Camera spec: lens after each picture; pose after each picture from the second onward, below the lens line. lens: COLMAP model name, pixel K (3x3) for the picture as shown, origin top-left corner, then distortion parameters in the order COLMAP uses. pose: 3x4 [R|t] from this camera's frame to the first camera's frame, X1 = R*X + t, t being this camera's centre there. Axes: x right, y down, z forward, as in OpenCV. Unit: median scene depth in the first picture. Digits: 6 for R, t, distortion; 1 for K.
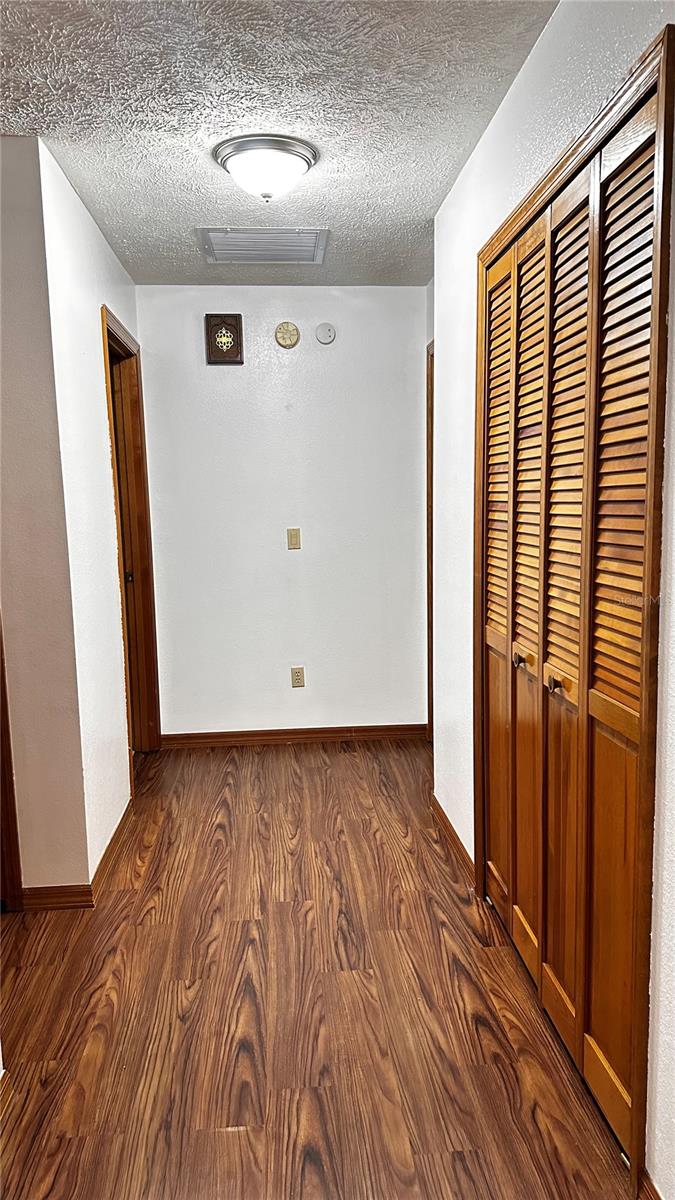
lens RADIAL K [[816.2, 0, 335.3], [0, 816.2, 600.6], [0, 0, 1]] dist [0.046618, -0.056010]
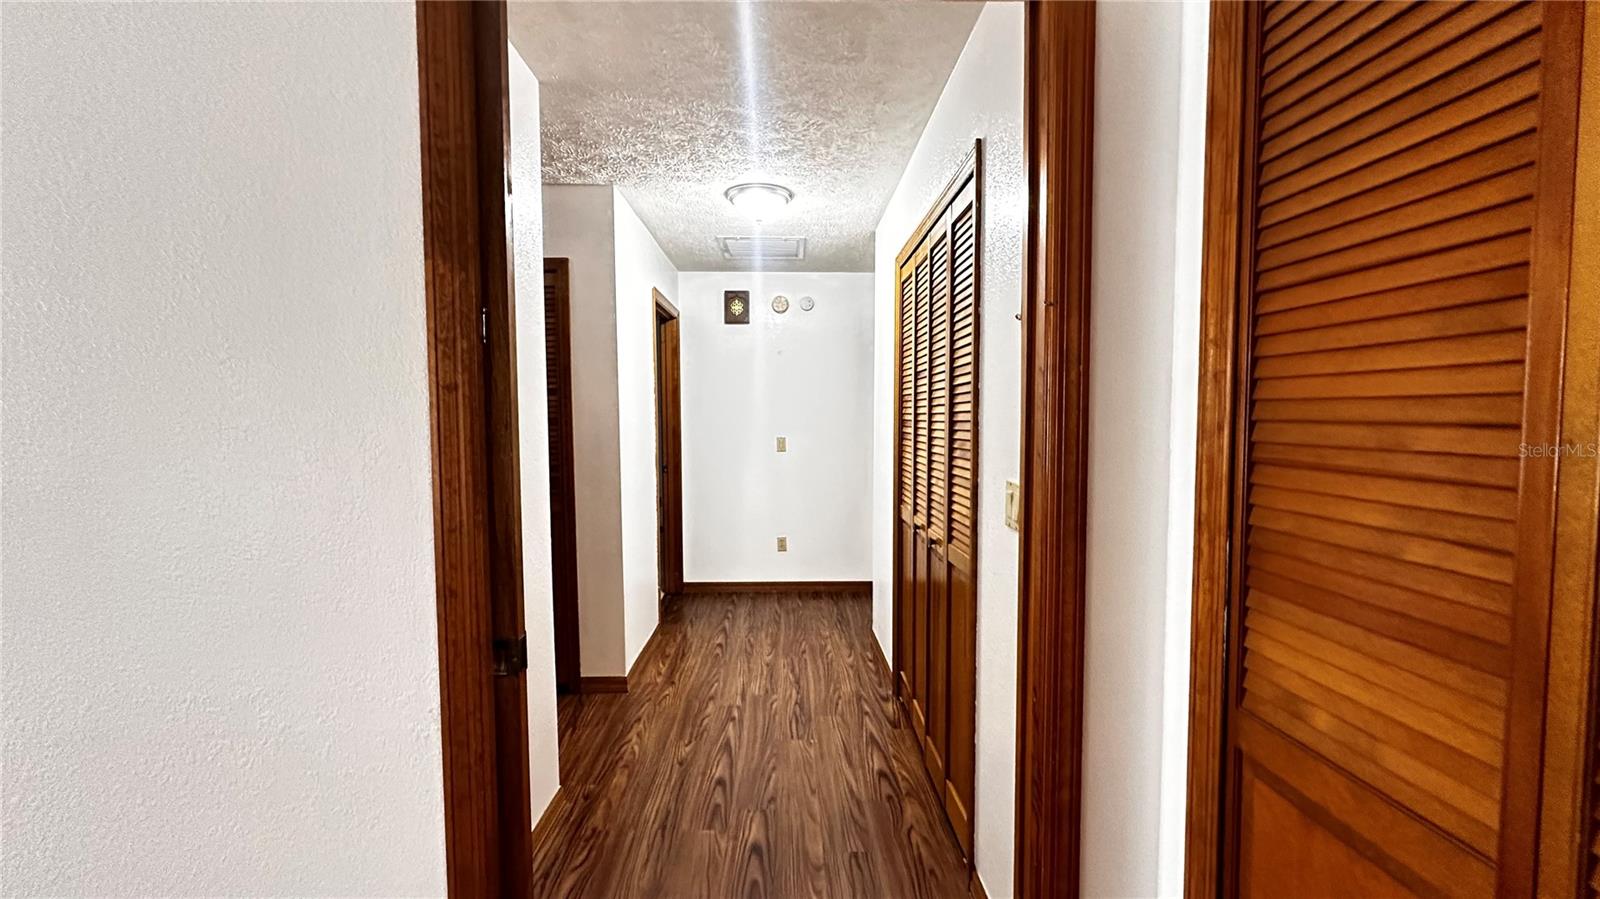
lens RADIAL K [[642.3, 0, 806.4], [0, 642.3, 451.7], [0, 0, 1]] dist [0.000883, 0.000992]
pose [[0.998257, 0.020672, -0.055276, 0.084866], [-0.024630, 0.997106, -0.071917, 0.023368], [0.053630, 0.073153, 0.995878, -0.164797]]
